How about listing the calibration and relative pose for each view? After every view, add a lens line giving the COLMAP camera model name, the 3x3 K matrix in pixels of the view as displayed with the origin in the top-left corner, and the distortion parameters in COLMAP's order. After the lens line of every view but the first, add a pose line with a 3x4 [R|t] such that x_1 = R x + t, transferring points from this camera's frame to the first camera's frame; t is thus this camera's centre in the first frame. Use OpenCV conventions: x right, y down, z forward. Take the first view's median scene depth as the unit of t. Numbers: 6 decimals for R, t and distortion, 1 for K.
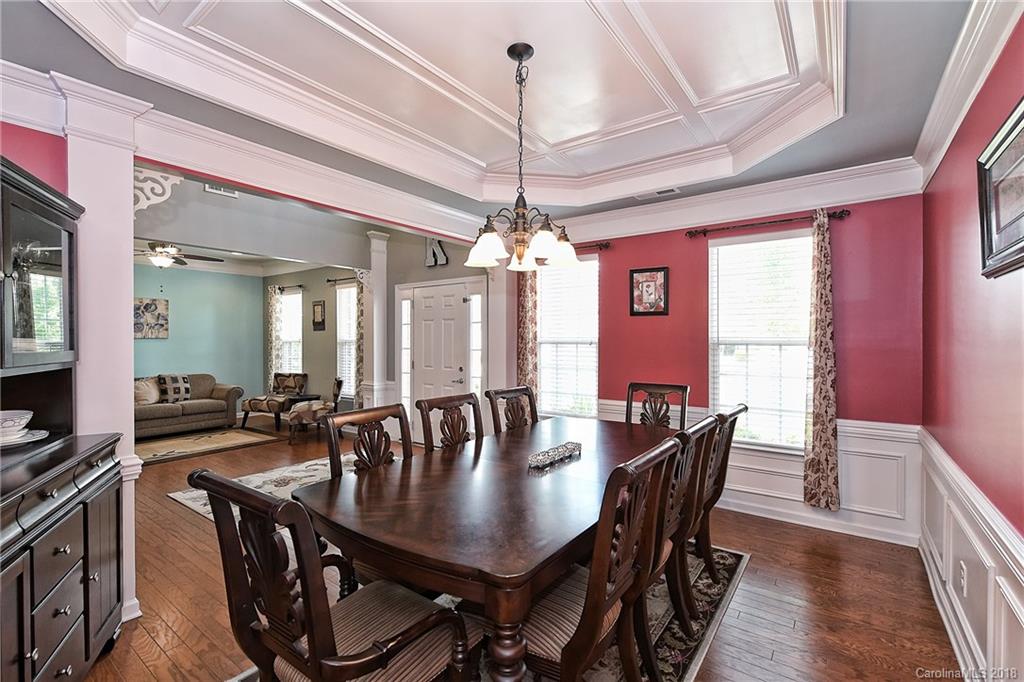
lens RADIAL K [[452.6, 0, 517.2], [0, 452.6, 338.8], [0, 0, 1]] dist [0.000570, -0.000223]
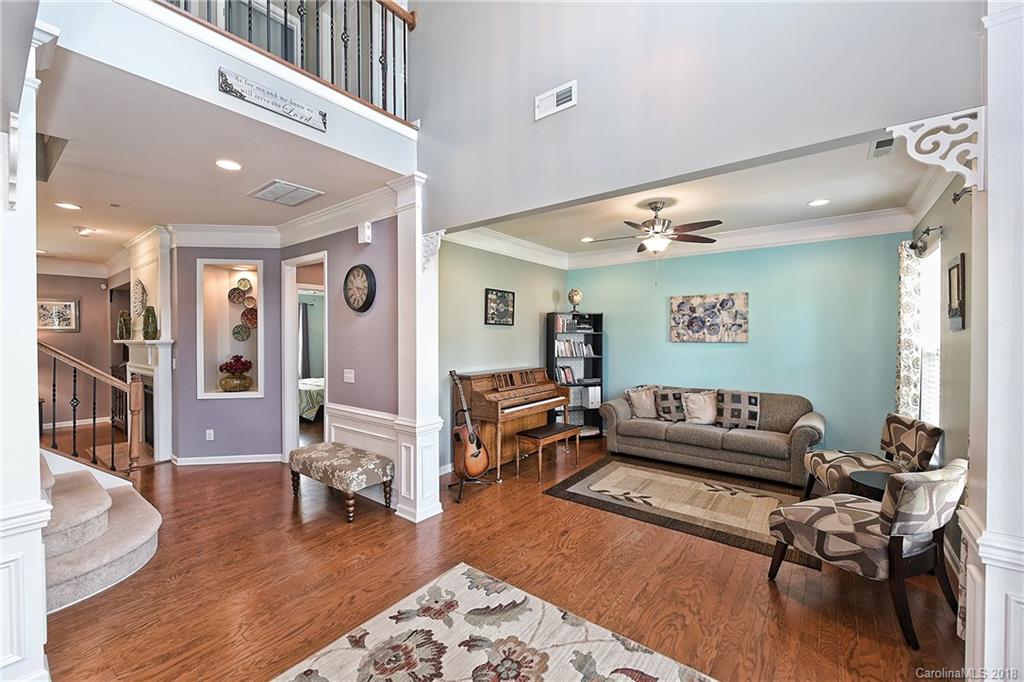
lens RADIAL K [[411.9, 0, 517.7], [0, 411.9, 340.0], [0, 0, 1]] dist [-0.001826, -0.000229]
pose [[-0.026027, 0.012867, -0.999578, -0.066347], [0.000107, 0.999917, 0.012868, -0.014711], [0.999661, 0.000228, -0.026027, 0.648985]]
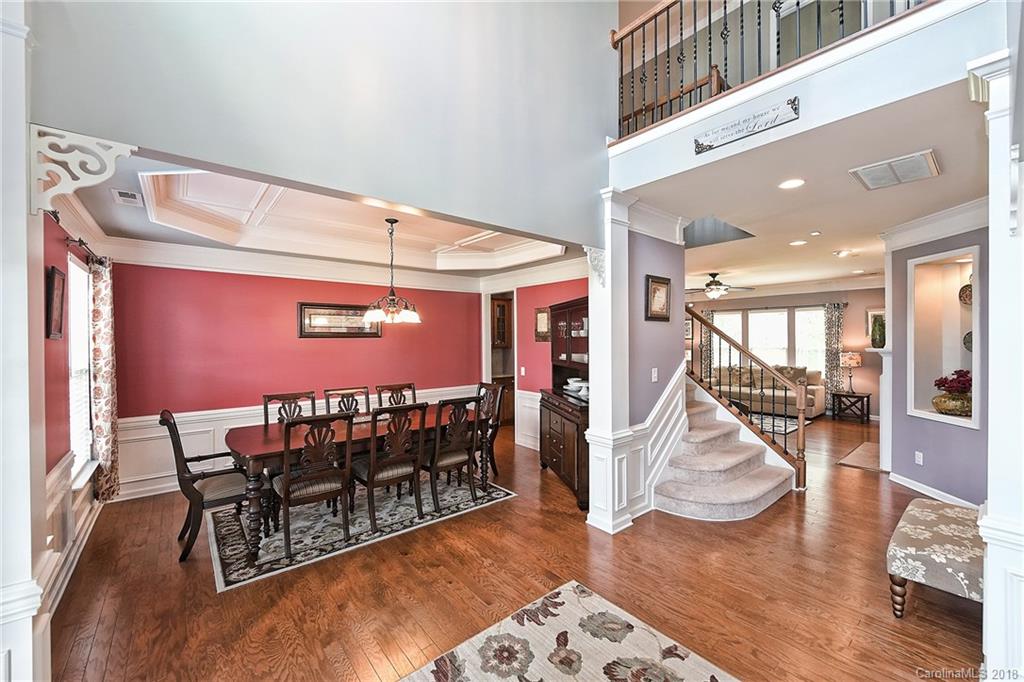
lens RADIAL K [[404.9, 0, 514.3], [0, 404.9, 339.9], [0, 0, 1]] dist [0.000945, -0.000355]
pose [[-0.969494, 0.004264, 0.245078, -0.312980], [0.006288, 0.999952, 0.007474, -0.029132], [-0.245035, 0.008787, -0.969475, 0.840051]]
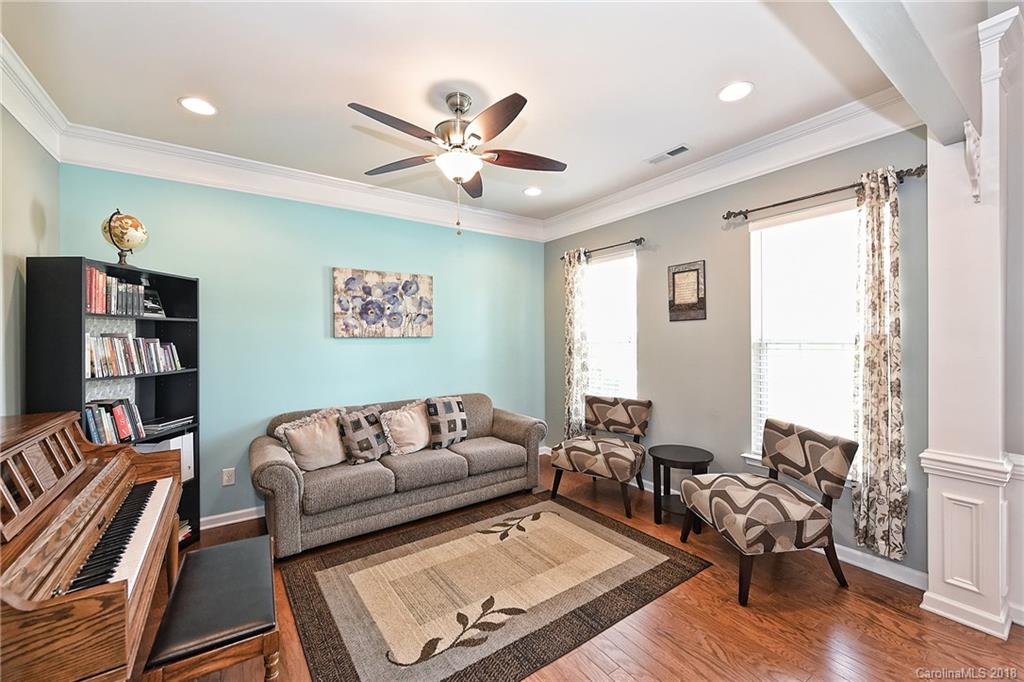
lens RADIAL K [[404.9, 0, 514.3], [0, 404.9, 339.9], [0, 0, 1]] dist [0.000945, -0.000355]
pose [[0.945531, -0.003120, -0.325518, -0.496673], [0.004404, 0.999985, 0.003209, 0.001548], [0.325503, -0.004468, 0.945530, 0.522382]]
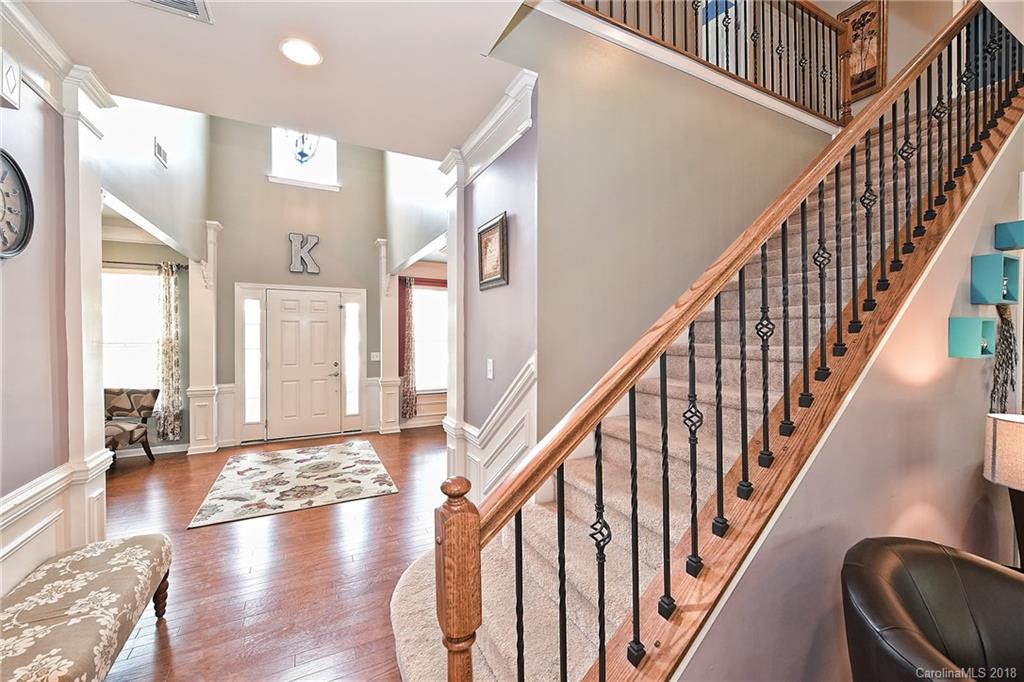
lens RADIAL K [[404.9, 0, 514.3], [0, 404.9, 339.9], [0, 0, 1]] dist [0.000945, -0.000355]
pose [[0.450821, -0.006299, 0.892592, -0.681316], [-0.001076, 0.999971, 0.007600, -0.004306], [-0.892614, -0.004386, 0.450801, 0.077934]]
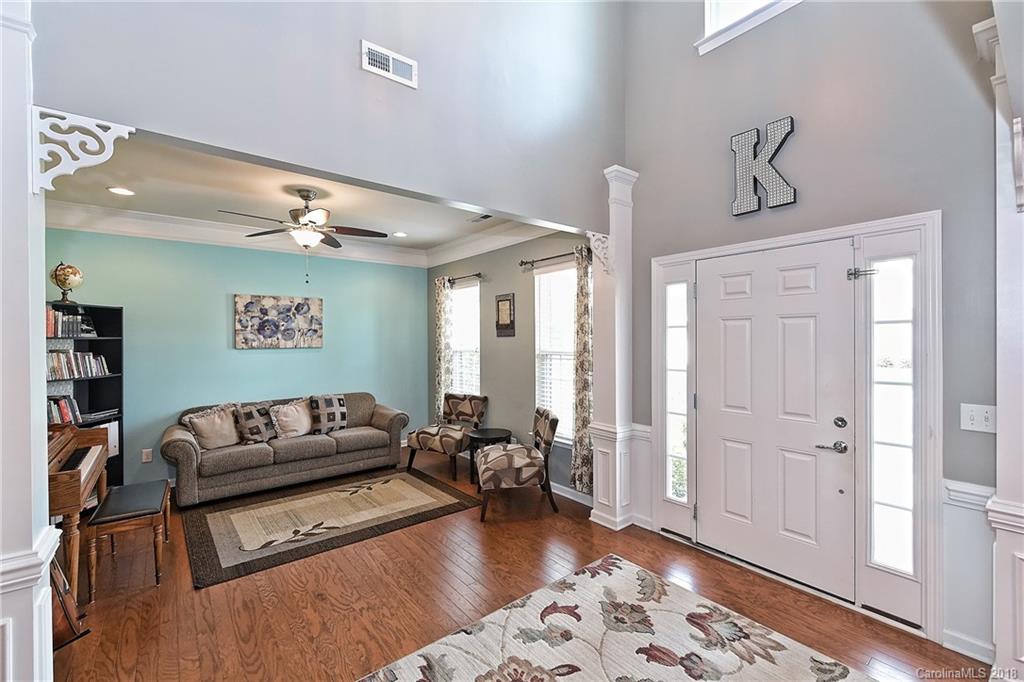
lens RADIAL K [[428.5, 0, 516.0], [0, 428.5, 340.0], [0, 0, 1]] dist [-0.001989, -0.000454]
pose [[0.965440, -0.002214, -0.260615, -0.261587], [0.003068, 0.999991, 0.002869, -0.015592], [0.260606, -0.003570, 0.965439, 0.382423]]
